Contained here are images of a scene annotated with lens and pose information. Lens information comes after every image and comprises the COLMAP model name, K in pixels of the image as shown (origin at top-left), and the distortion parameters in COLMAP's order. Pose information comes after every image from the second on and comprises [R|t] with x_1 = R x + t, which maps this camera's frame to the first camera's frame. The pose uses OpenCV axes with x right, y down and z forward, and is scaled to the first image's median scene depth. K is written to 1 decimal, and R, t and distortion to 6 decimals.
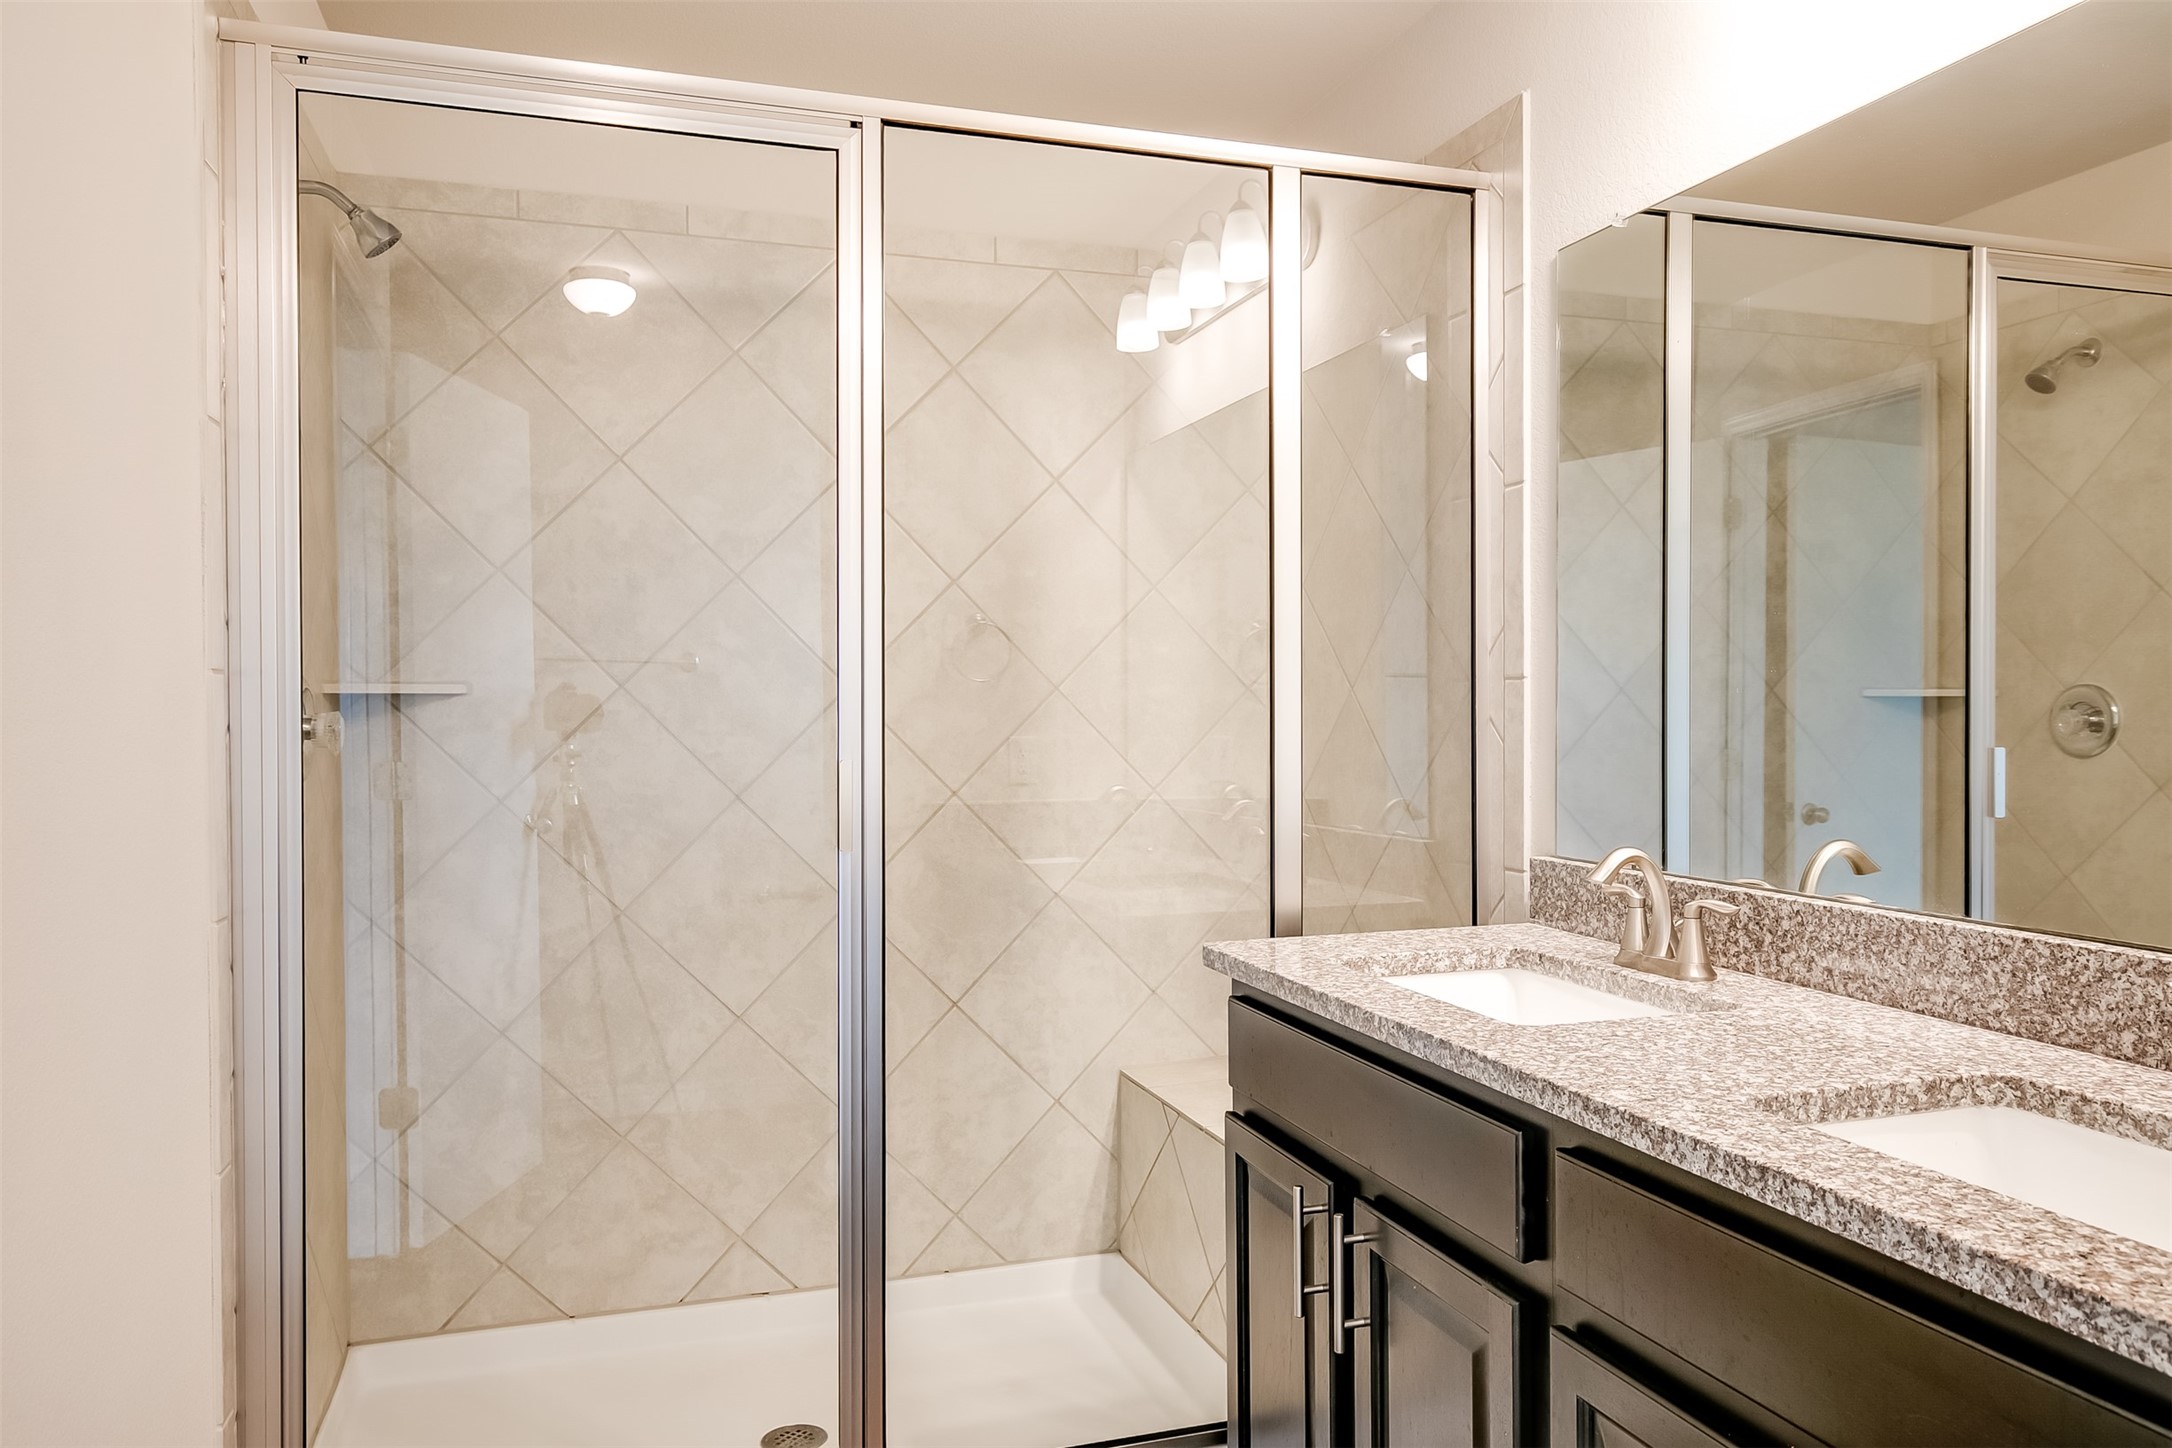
lens RADIAL K [[1408.1, 0, 1087.7], [0, 1408.1, 775.7], [0, 0, 1]] dist [0.006521, 0.004935]
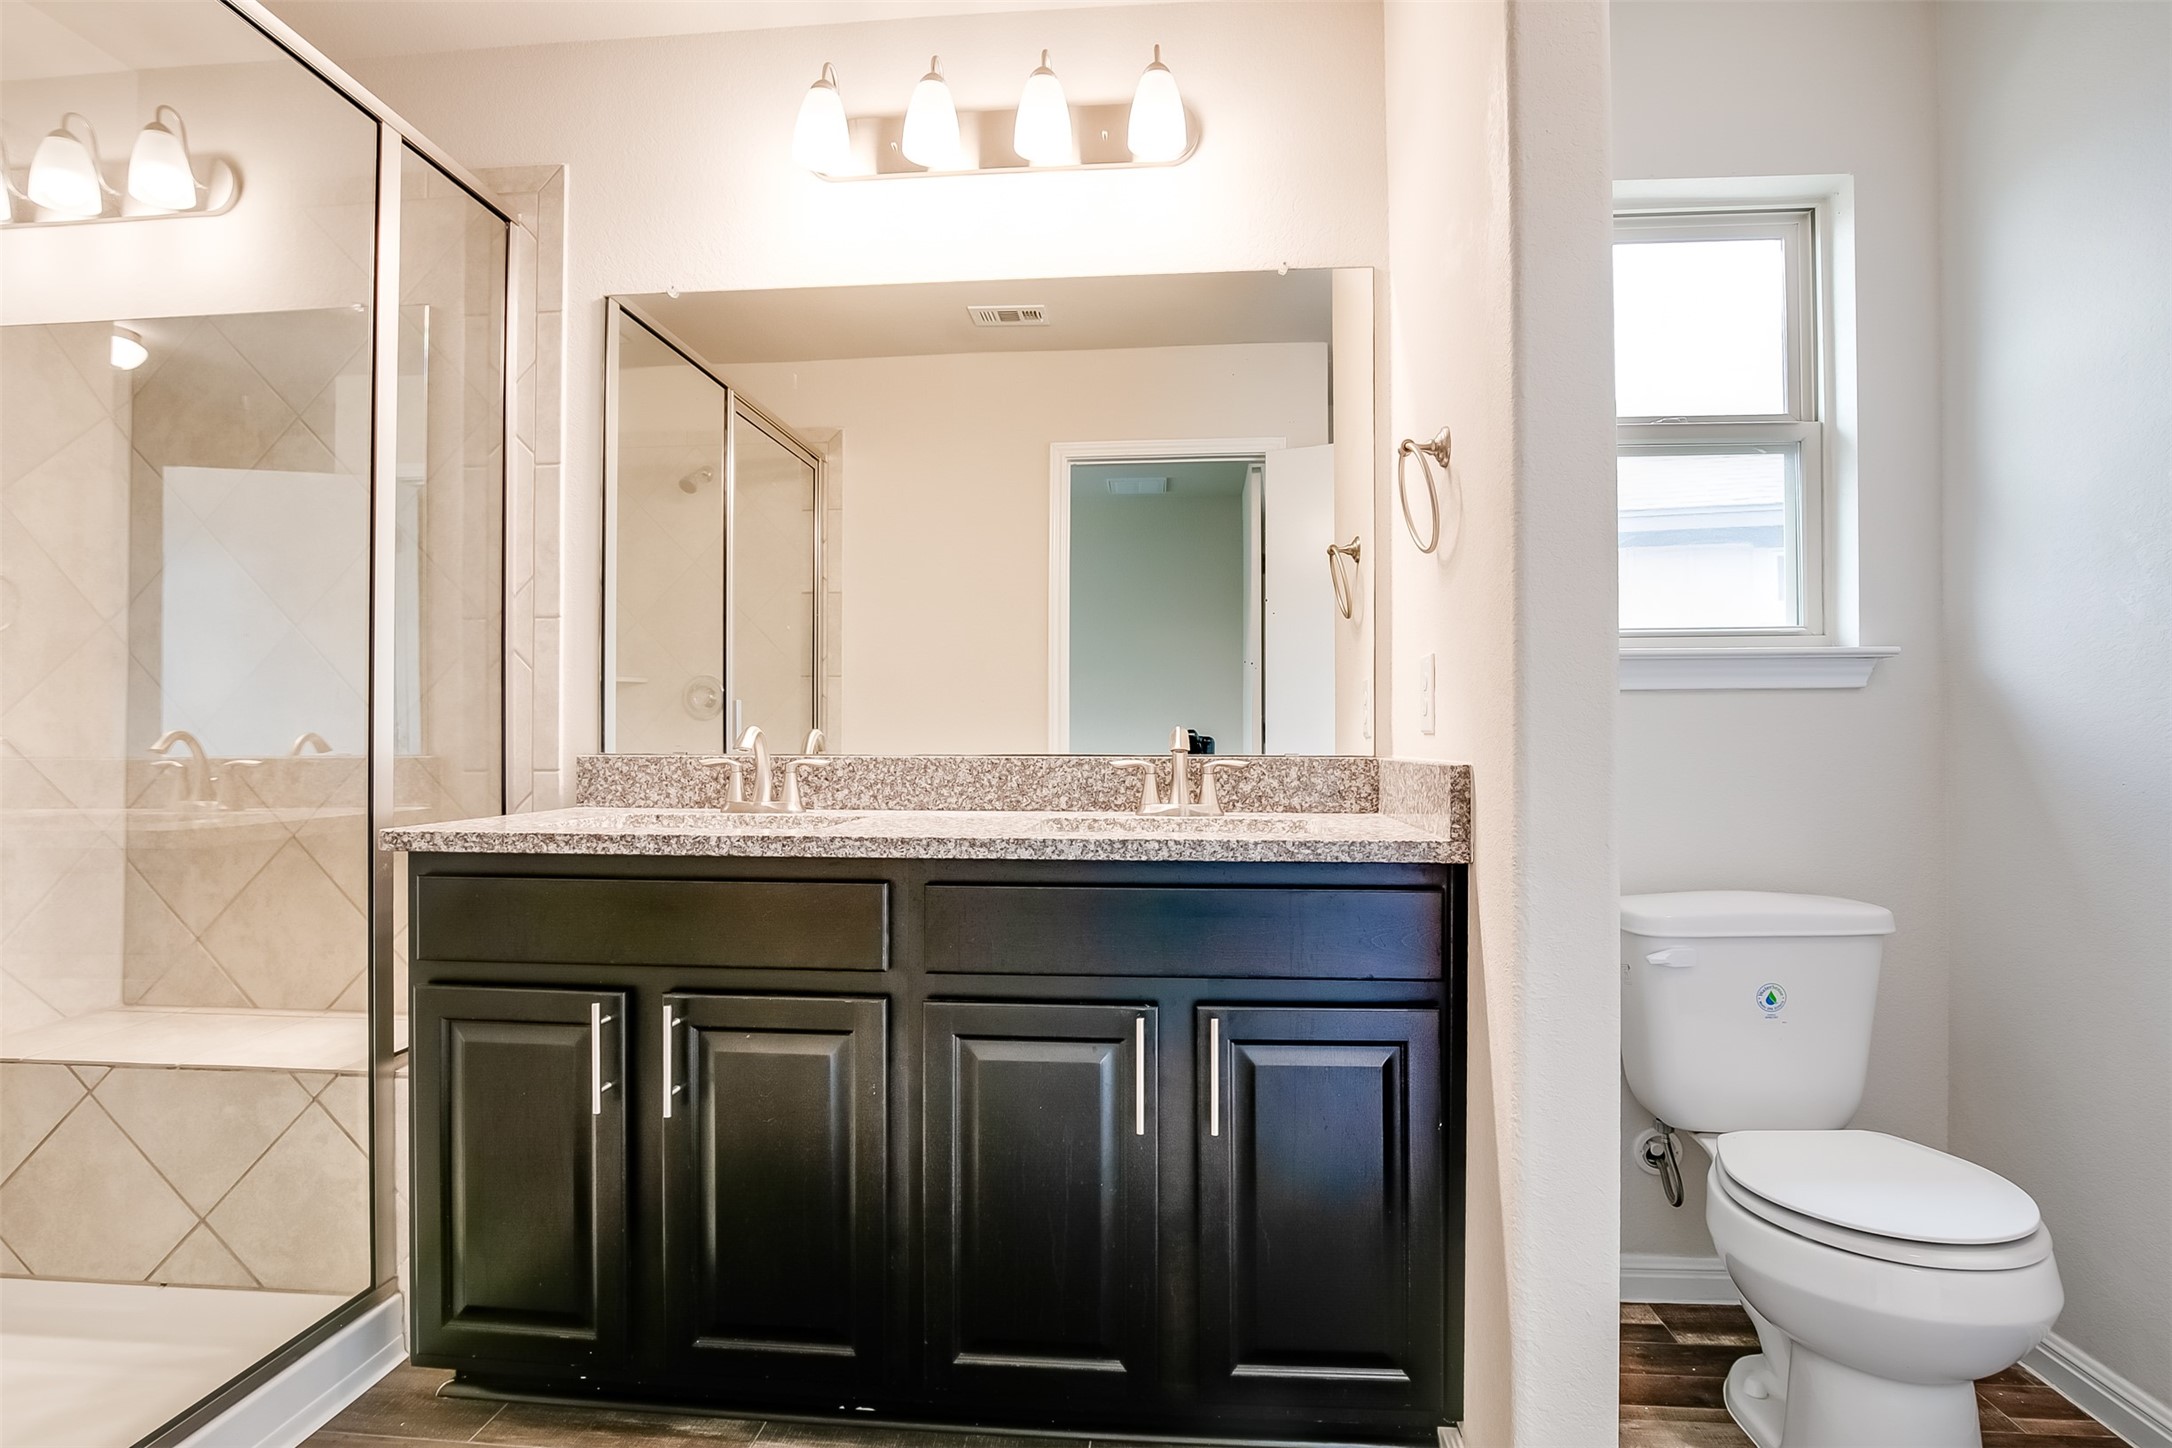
lens RADIAL K [[1013.0, 0, 1090.5], [0, 1013.0, 734.4], [0, 0, 1]] dist [-0.027226, 0.002041]
pose [[0.454415, -0.001896, 0.890788, -0.467180], [0.024594, 0.999643, -0.010418, 0.096460], [-0.890451, 0.026642, 0.454300, 0.275514]]
